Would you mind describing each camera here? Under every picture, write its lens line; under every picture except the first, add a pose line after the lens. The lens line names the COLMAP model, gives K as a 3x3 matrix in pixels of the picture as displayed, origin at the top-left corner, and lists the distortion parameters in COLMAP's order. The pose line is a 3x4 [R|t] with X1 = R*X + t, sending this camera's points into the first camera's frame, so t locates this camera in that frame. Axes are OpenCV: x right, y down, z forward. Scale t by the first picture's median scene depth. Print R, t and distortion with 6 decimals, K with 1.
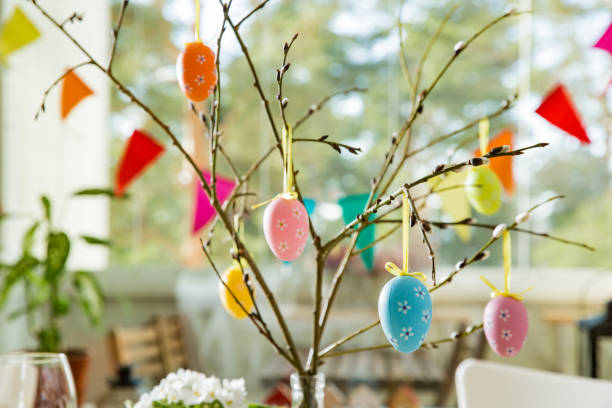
lens RADIAL K [[1115.1, 0, 306.0], [0, 1115.1, 204.0], [0, 0, 1]] dist [0.125359, 0.049660]
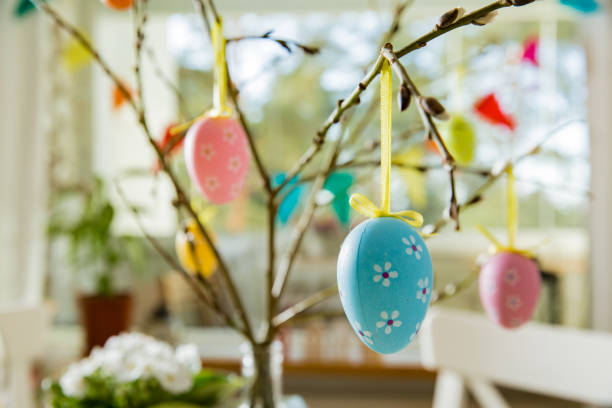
lens RADIAL K [[712.8, 0, 306.0], [0, 712.8, 204.0], [0, 0, 1]] dist [0.003388, 0.007717]
pose [[0.999987, -0.000638, -0.005111, 0.050638], [0.000726, 0.999853, 0.017122, 0.051535], [0.005100, -0.017126, 0.999840, 0.640725]]
